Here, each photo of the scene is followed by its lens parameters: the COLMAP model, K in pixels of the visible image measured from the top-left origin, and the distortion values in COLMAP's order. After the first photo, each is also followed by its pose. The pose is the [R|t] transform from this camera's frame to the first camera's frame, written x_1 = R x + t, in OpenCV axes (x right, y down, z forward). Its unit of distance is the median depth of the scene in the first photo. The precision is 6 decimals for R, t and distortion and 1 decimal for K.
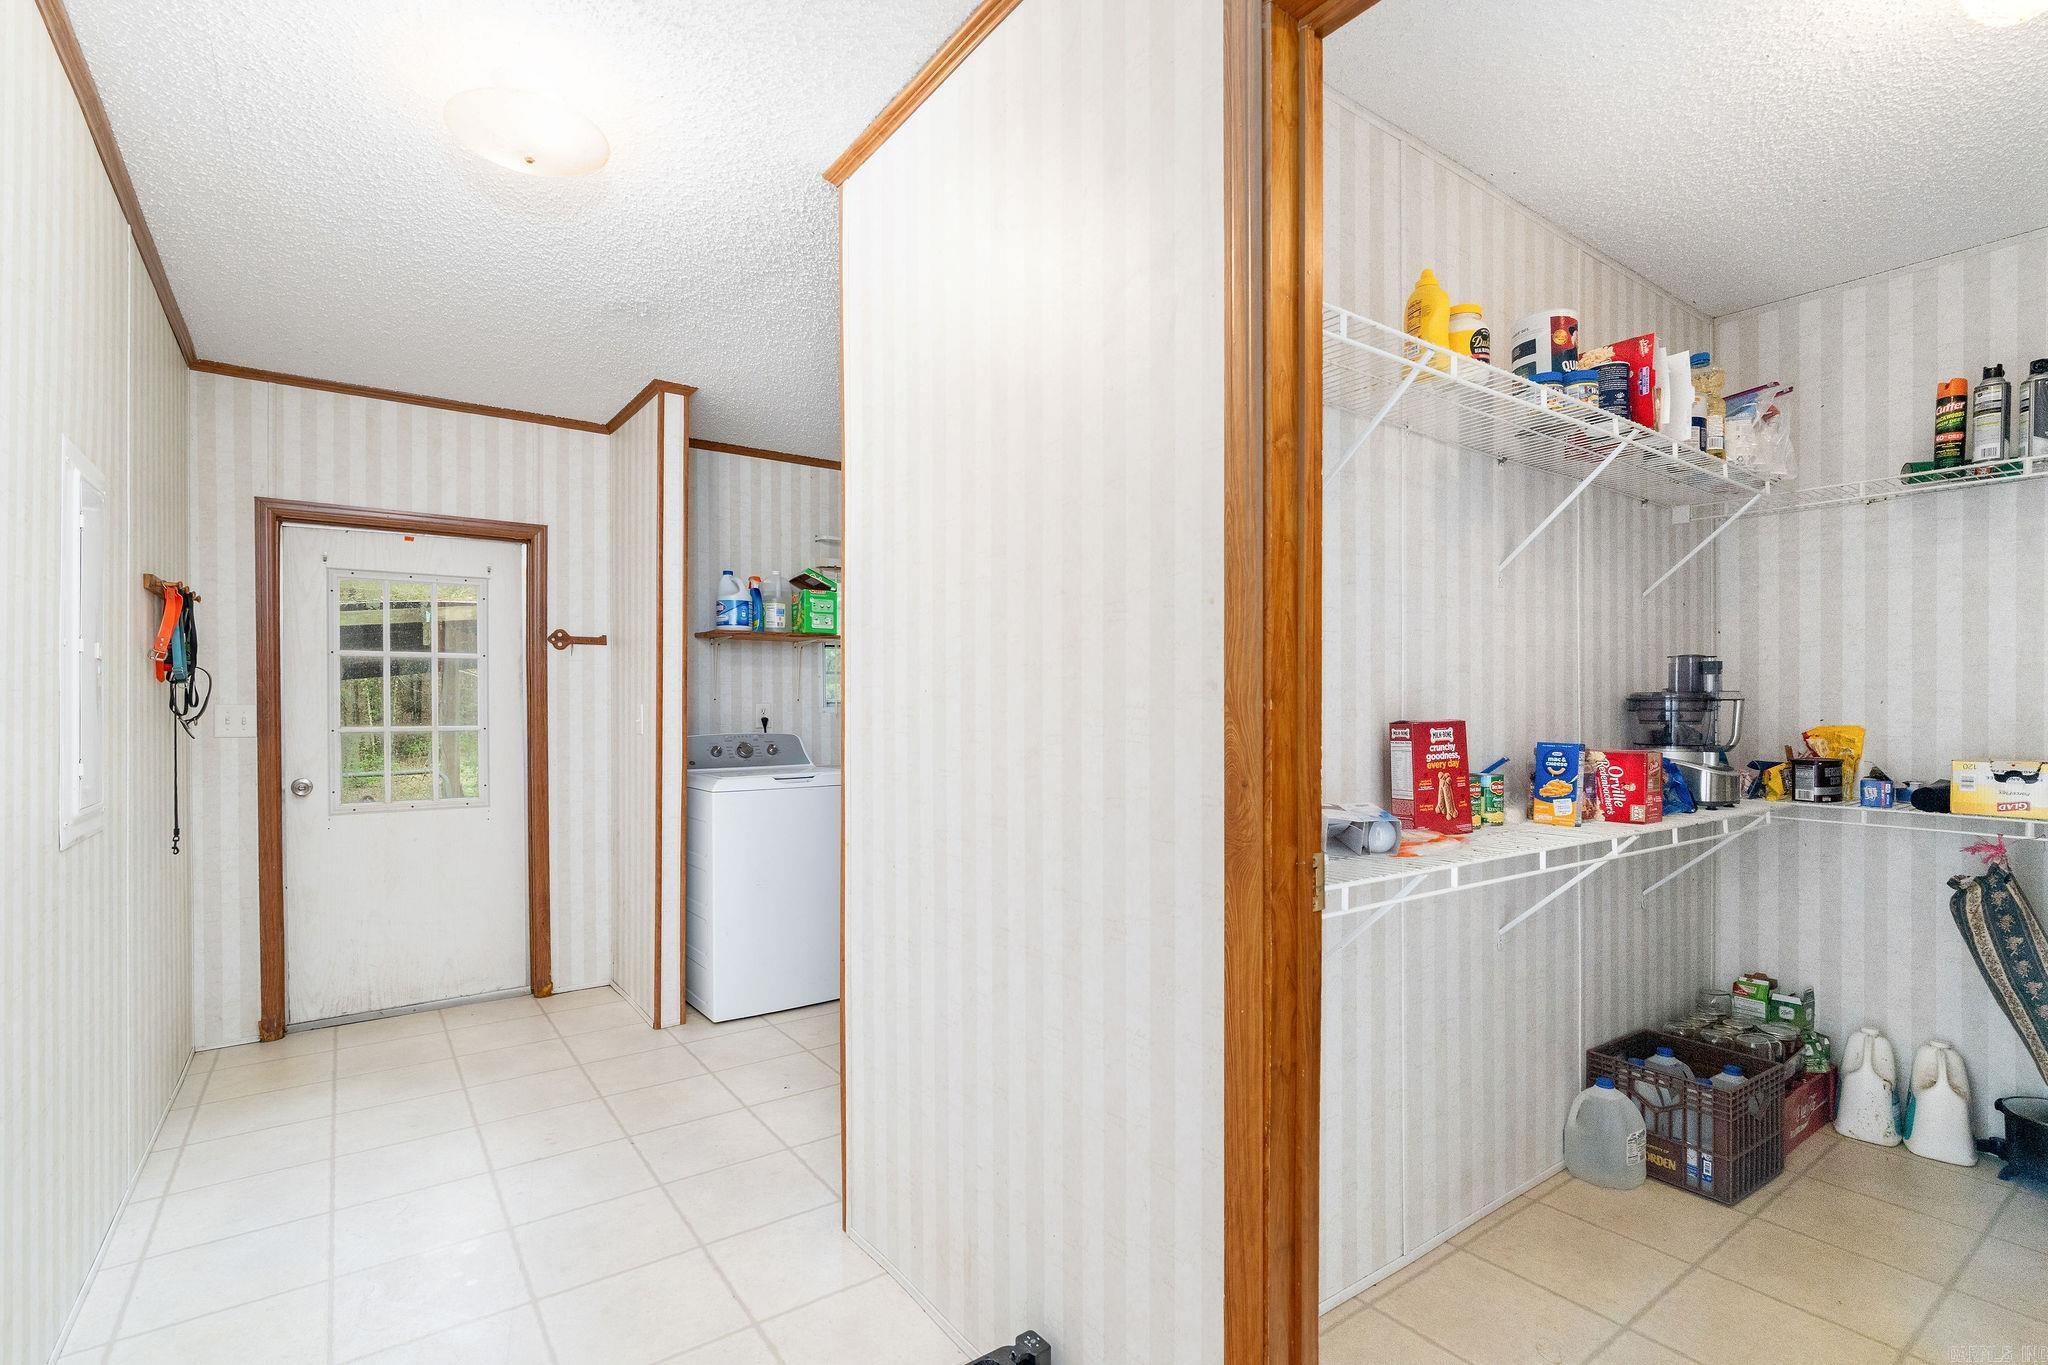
lens RADIAL K [[946.4, 0, 1011.5], [0, 946.4, 689.1], [0, 0, 1]] dist [-0.011115, 0.002532]
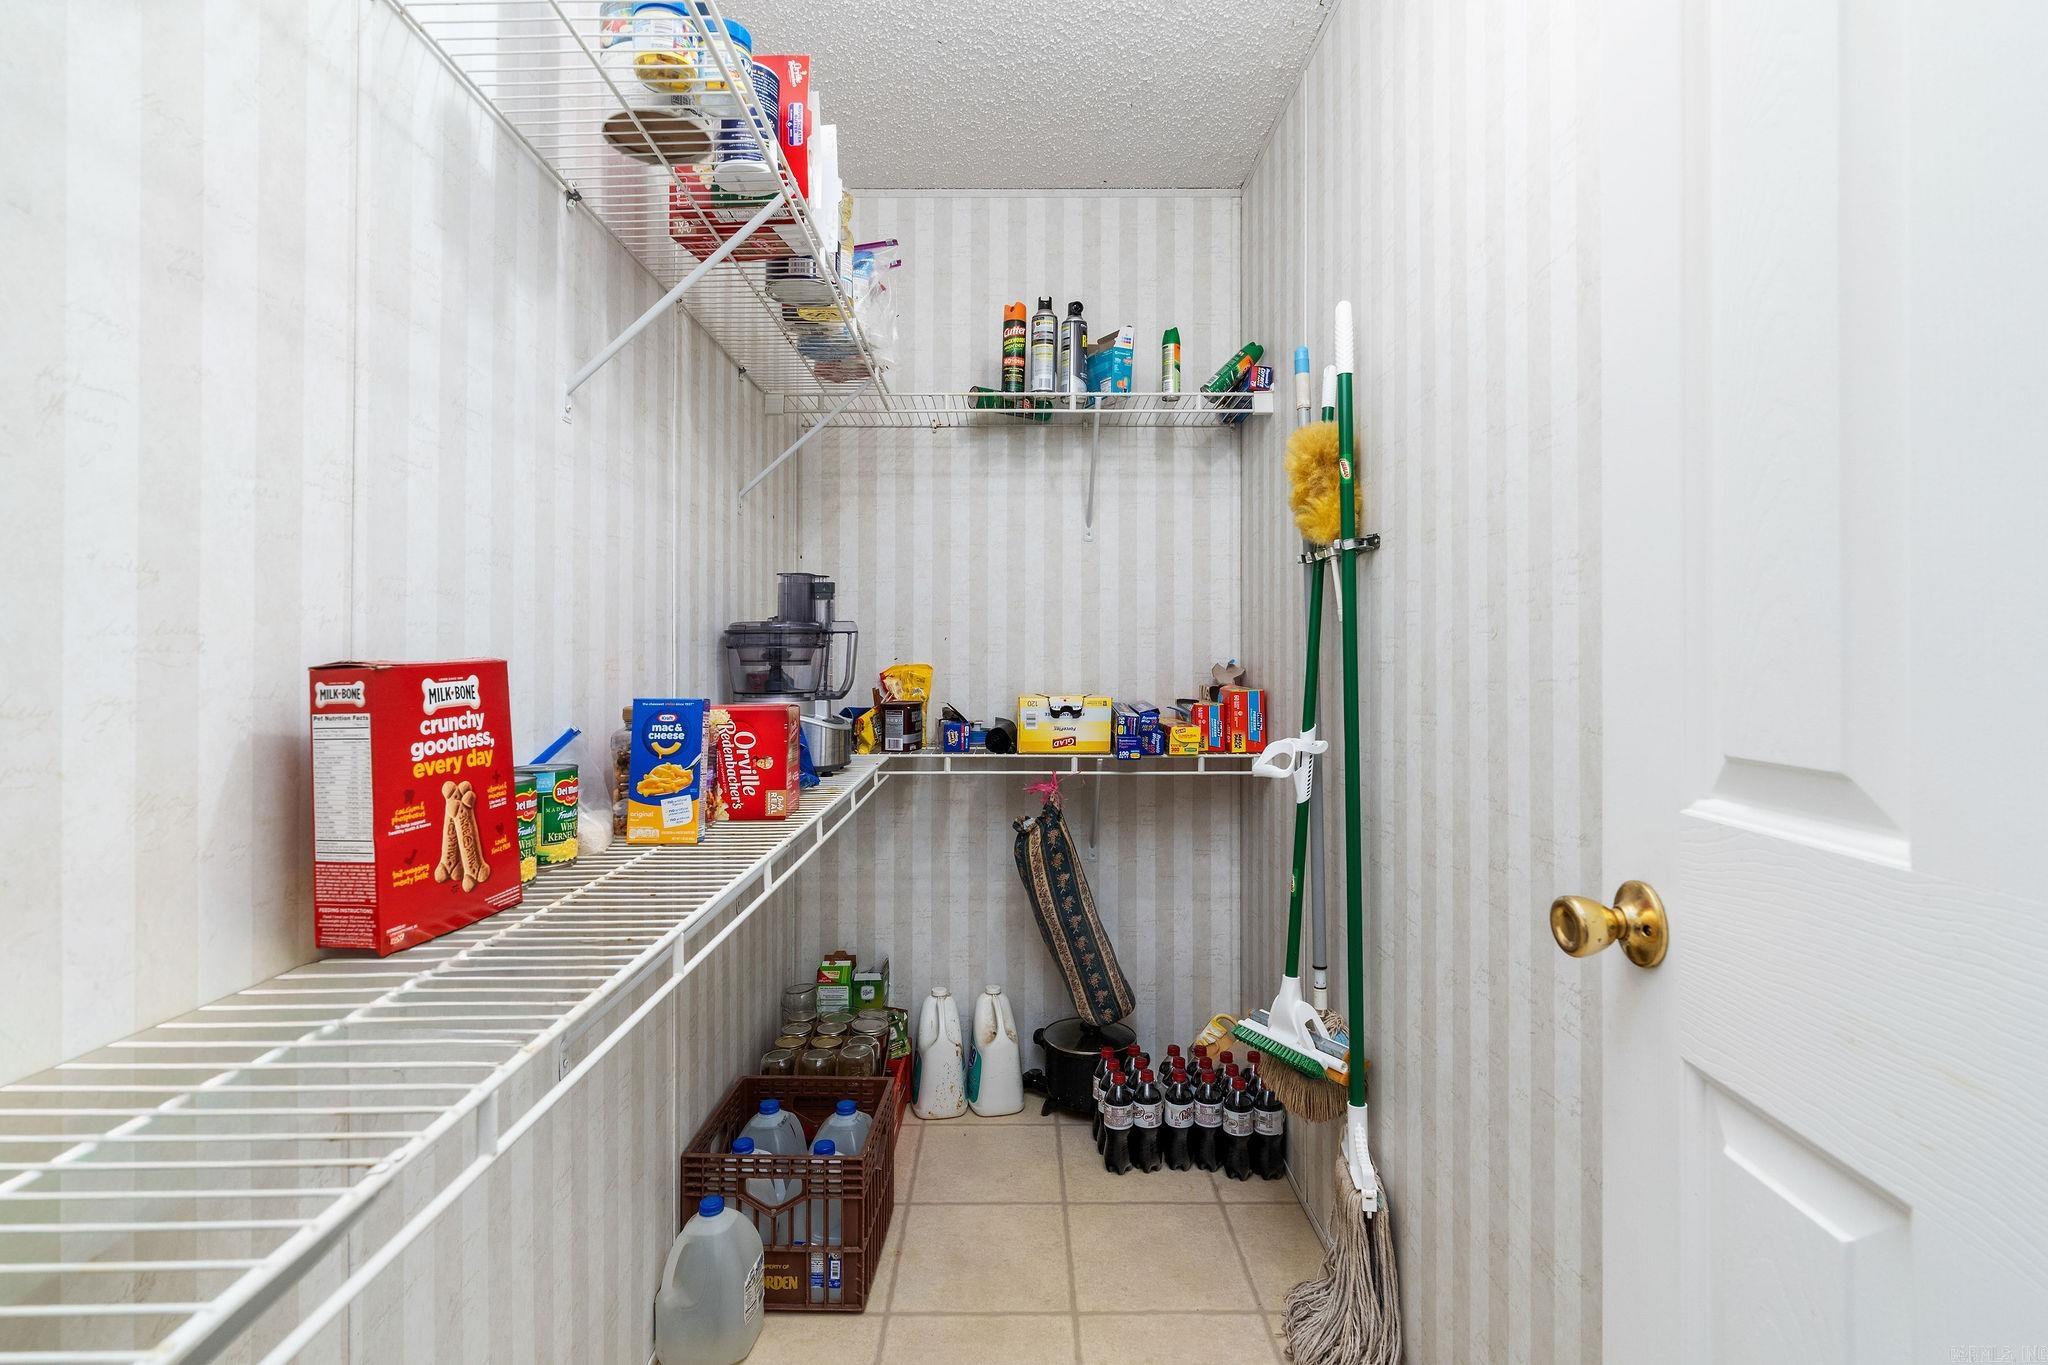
lens RADIAL K [[946.4, 0, 998.5], [0, 946.4, 636.0], [0, 0, 1]] dist [-0.011115, 0.002532]
pose [[0.584432, 0.008285, 0.811401, 0.205992], [-0.003961, 0.999965, -0.007357, 0.019951], [-0.811433, 0.001086, 0.584444, 0.446369]]
